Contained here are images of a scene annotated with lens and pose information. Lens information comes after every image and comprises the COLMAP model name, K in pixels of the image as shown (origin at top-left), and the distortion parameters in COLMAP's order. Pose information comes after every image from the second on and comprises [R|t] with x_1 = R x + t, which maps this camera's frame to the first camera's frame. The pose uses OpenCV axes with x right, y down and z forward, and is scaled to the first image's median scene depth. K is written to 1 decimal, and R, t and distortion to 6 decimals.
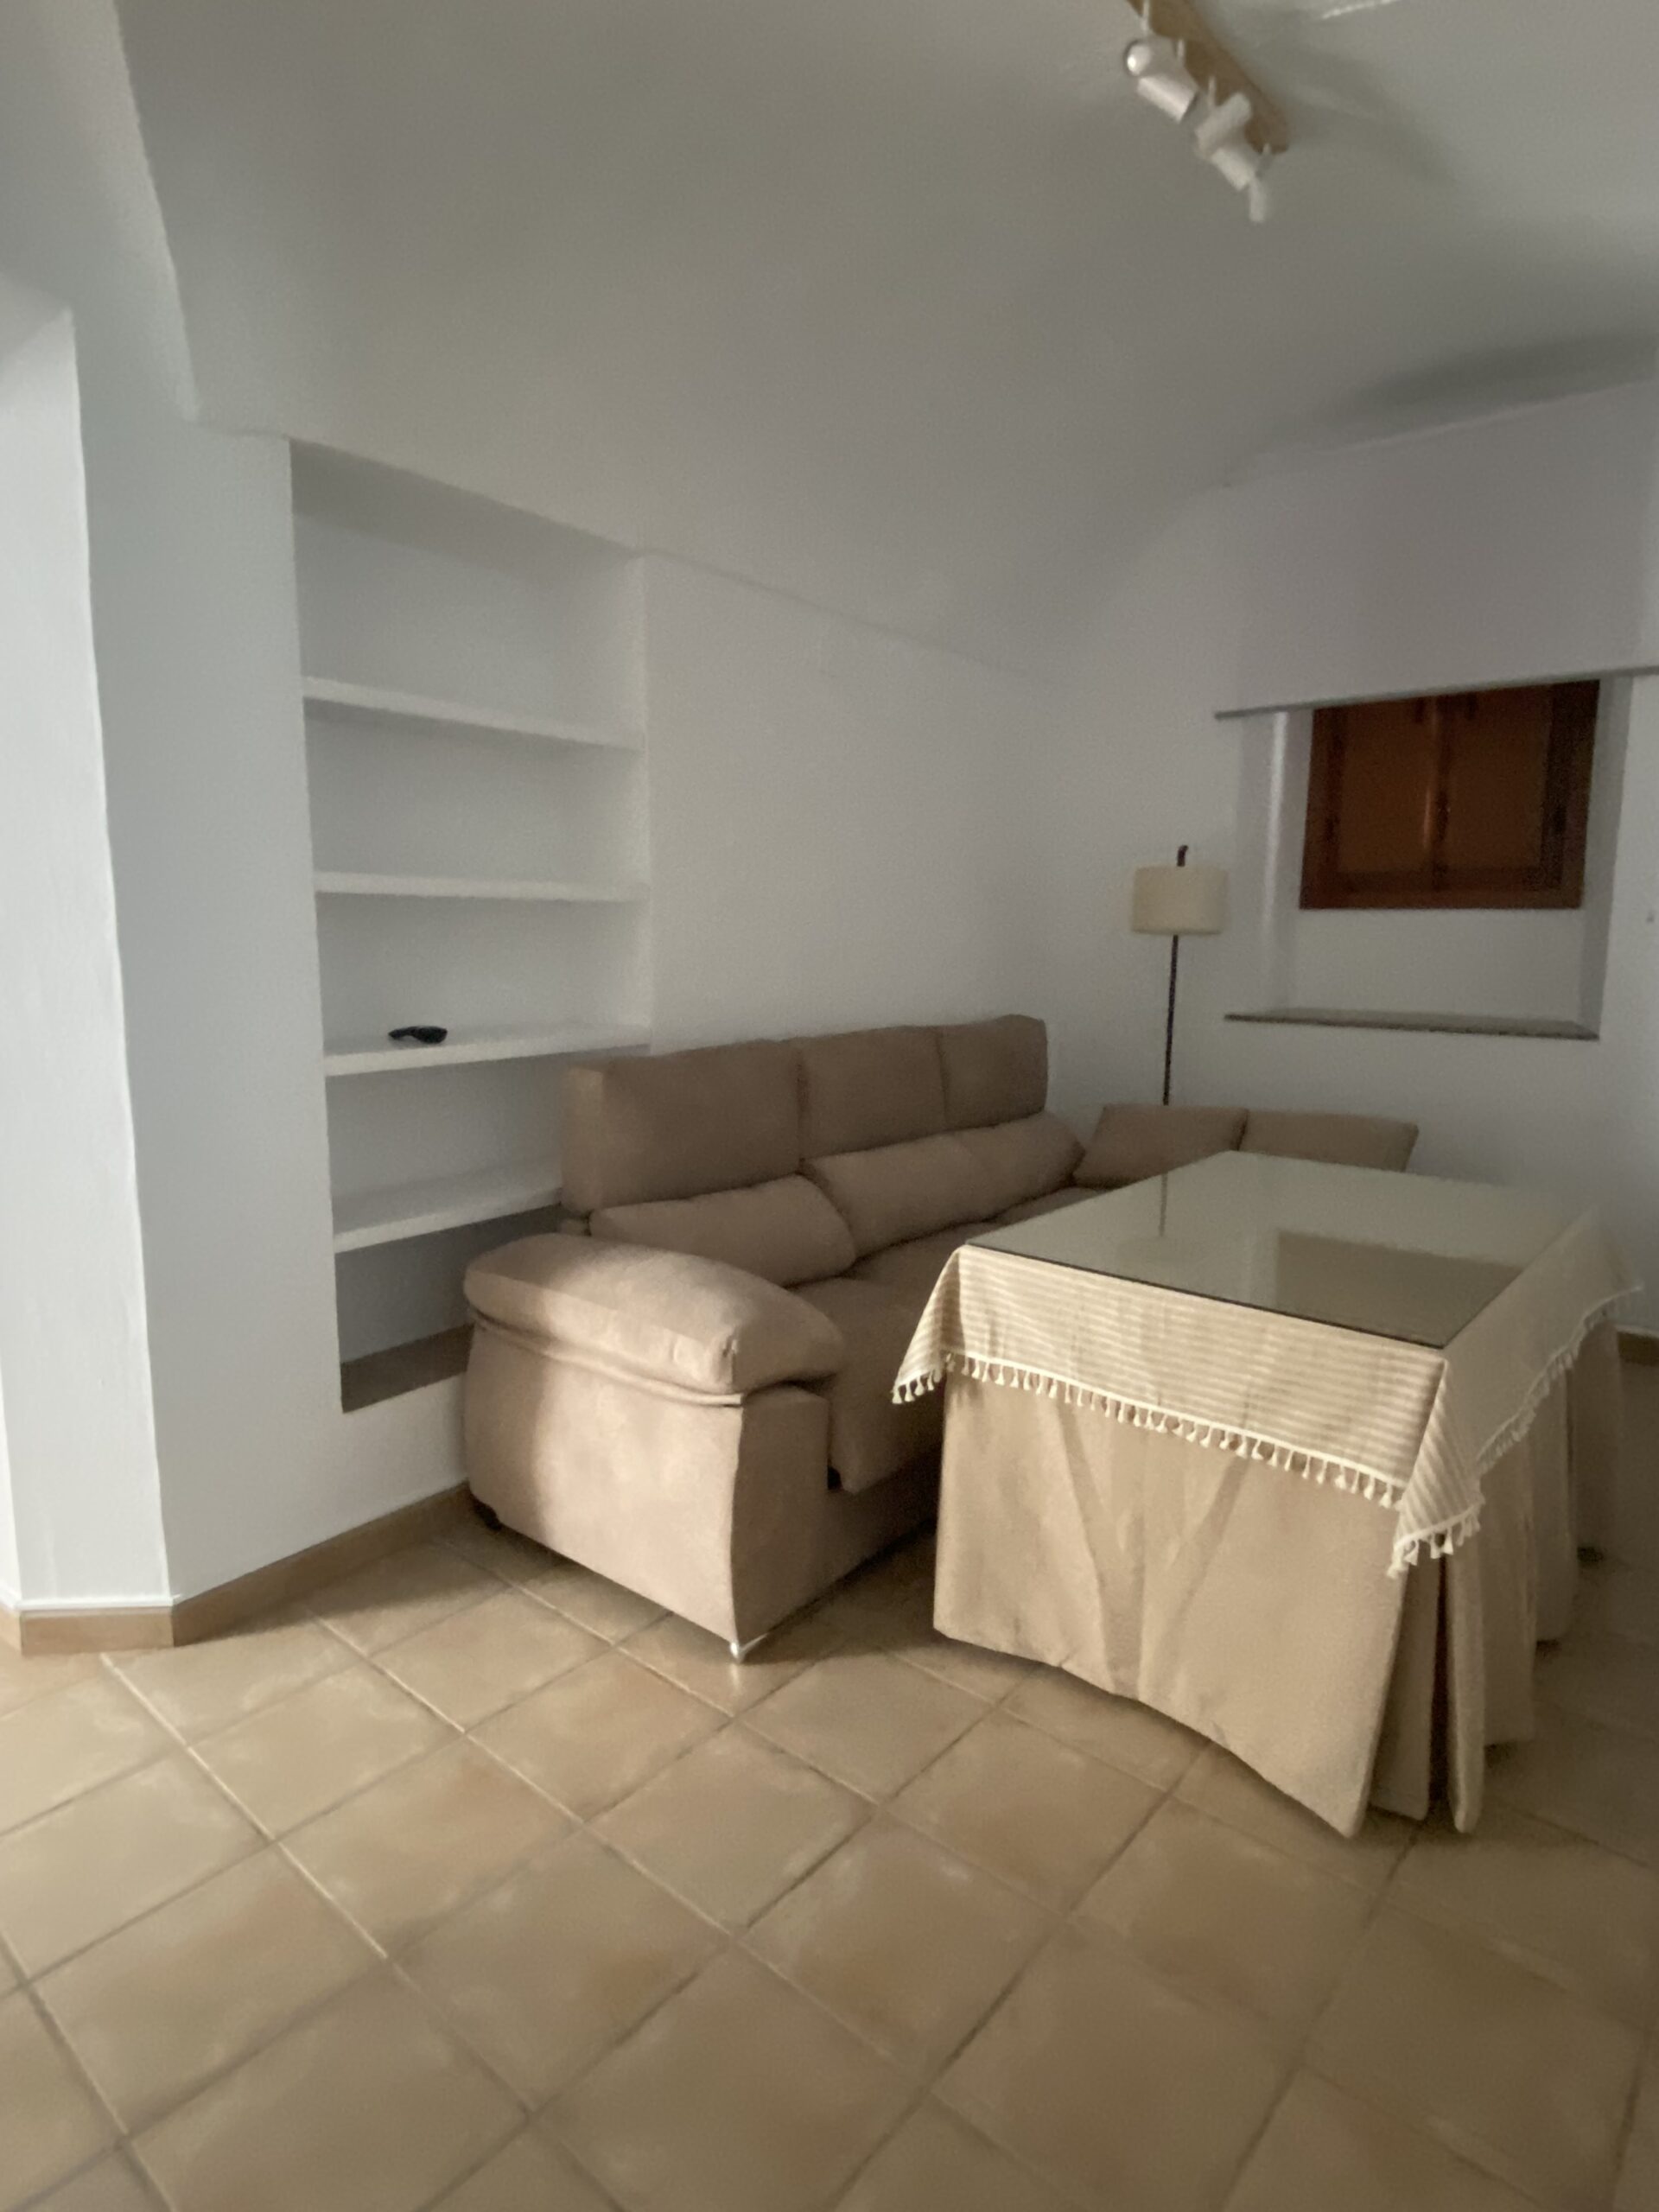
lens RADIAL K [[1117.8, 0, 729.7], [0, 1117.8, 1067.8], [0, 0, 1]] dist [0.086663, -0.073905]
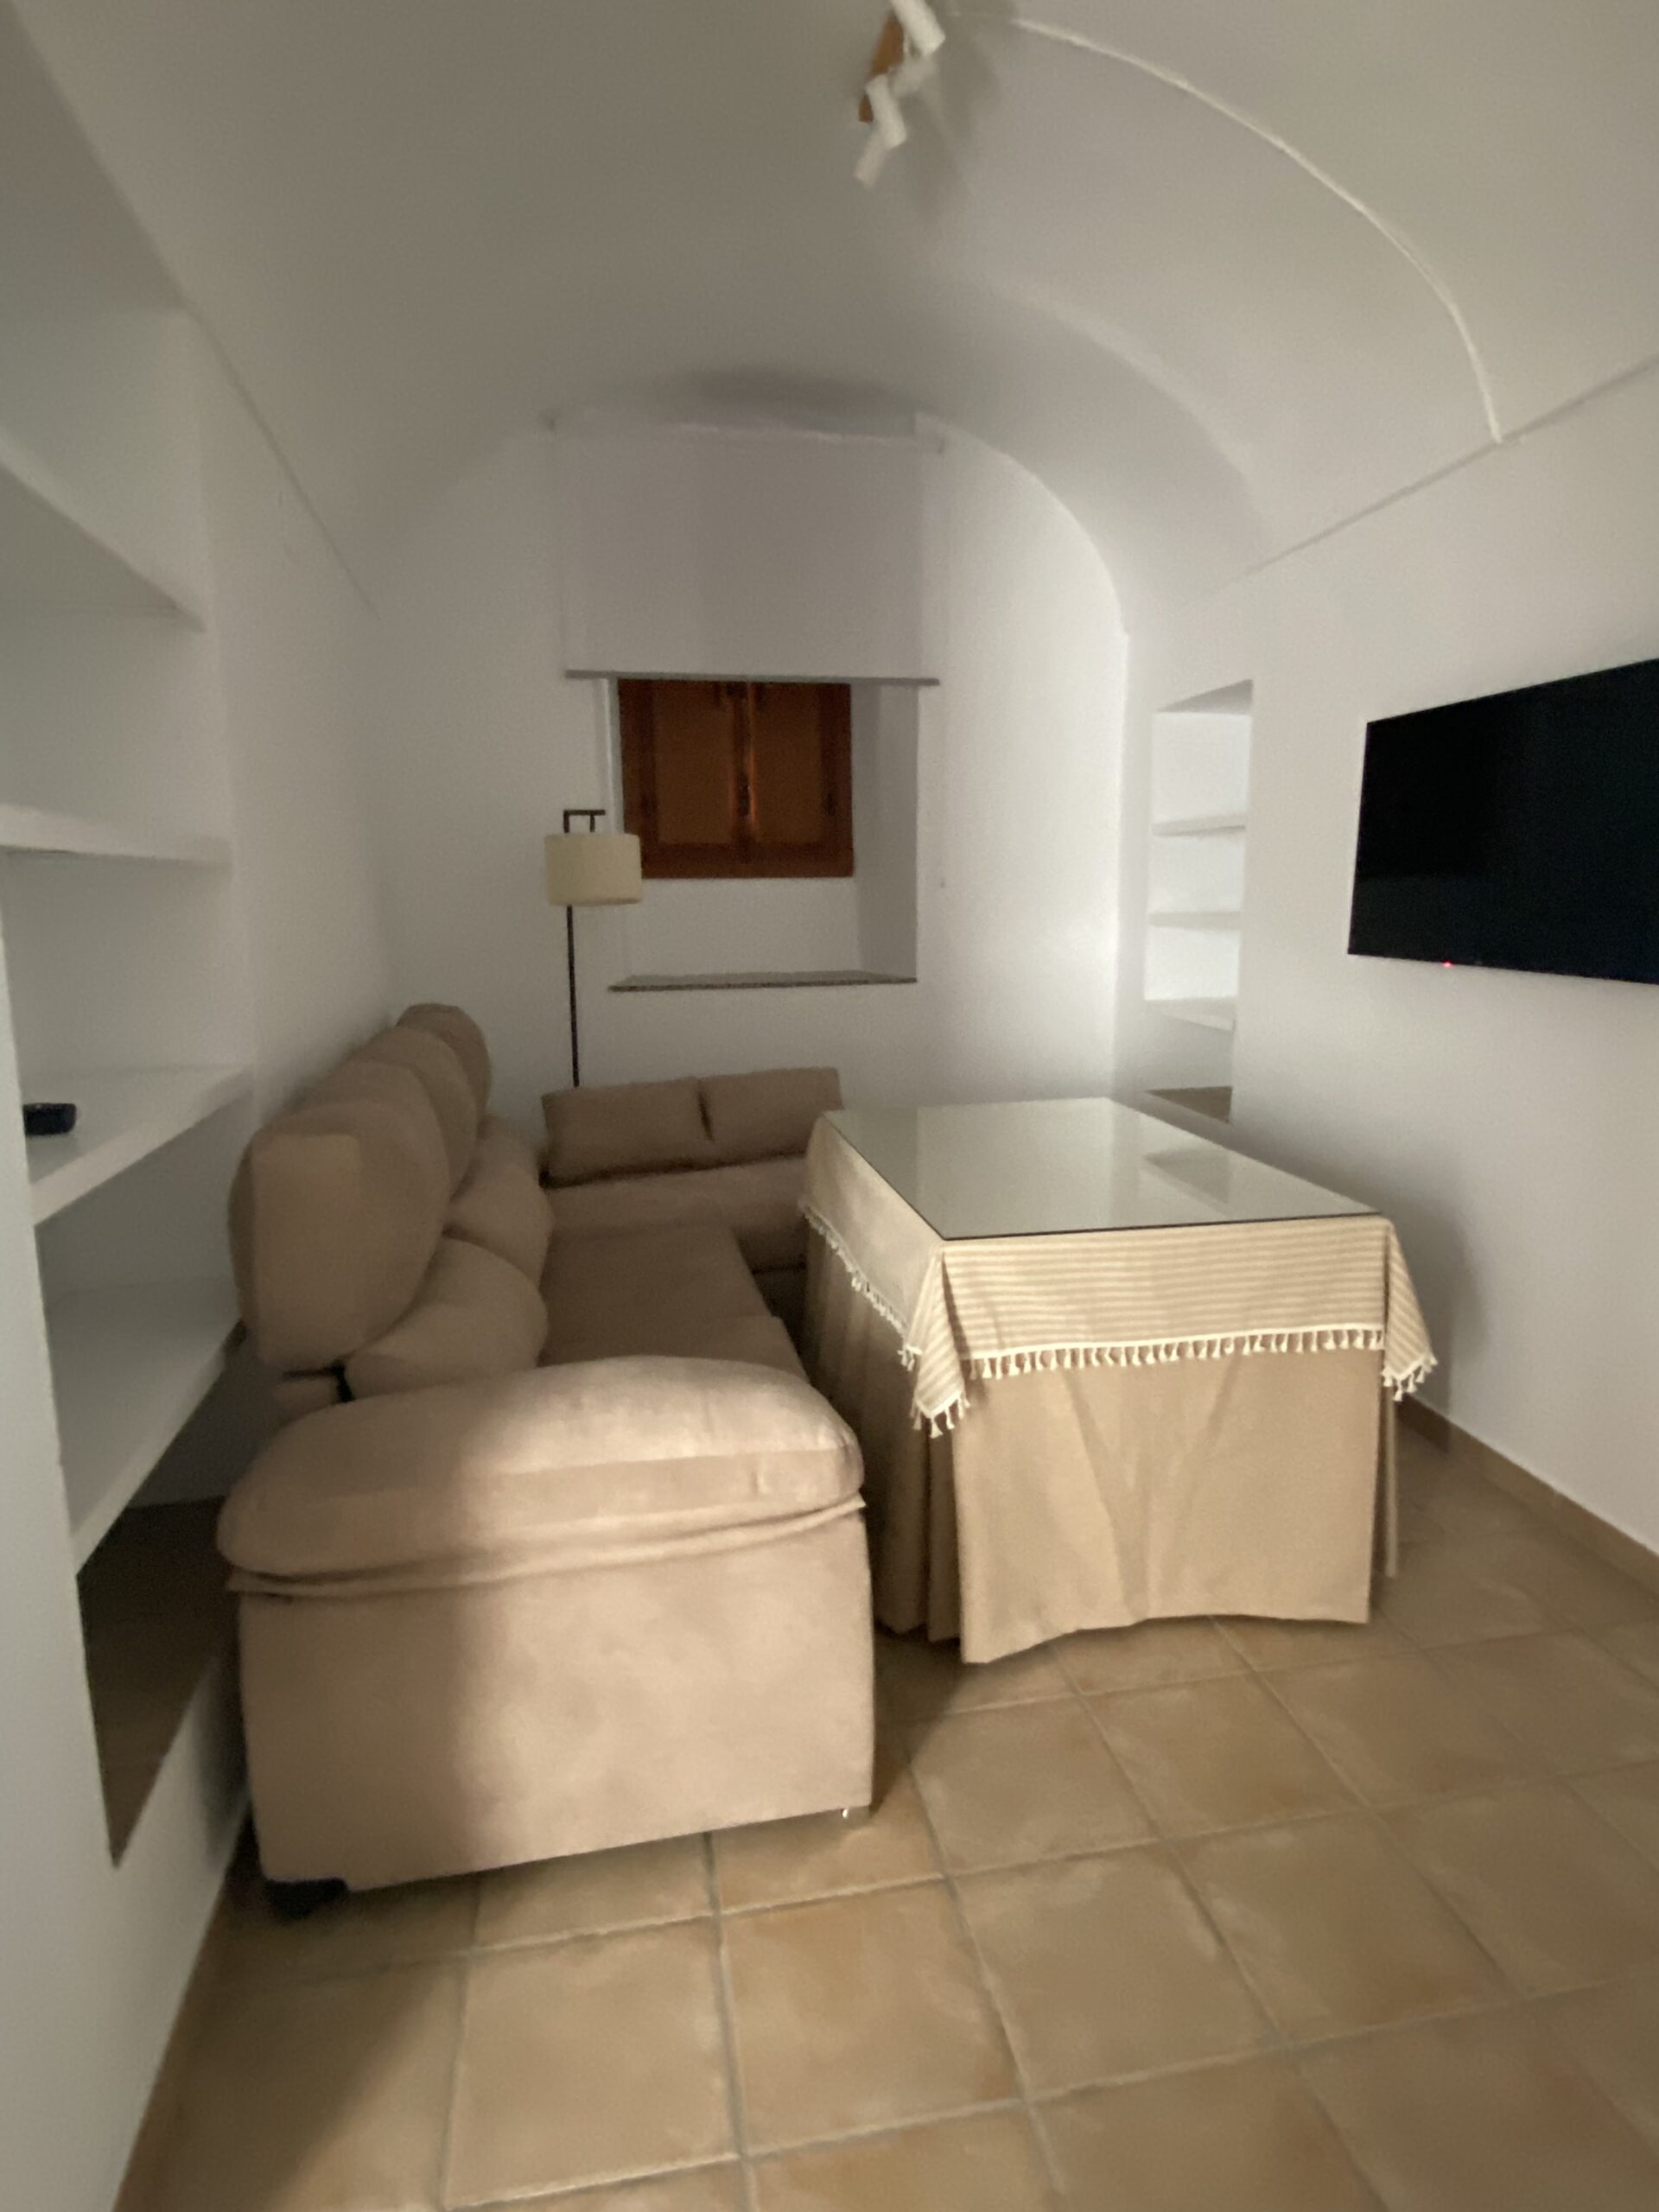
lens RADIAL K [[1199.3, 0, 827.7], [0, 1199.3, 1091.4], [0, 0, 1]] dist [0.043188, -0.038876]
pose [[0.636865, -0.142165, 0.757754, -0.586236], [0.119391, 0.989182, 0.085240, -0.057241], [-0.761675, 0.036183, 0.646949, 0.463275]]
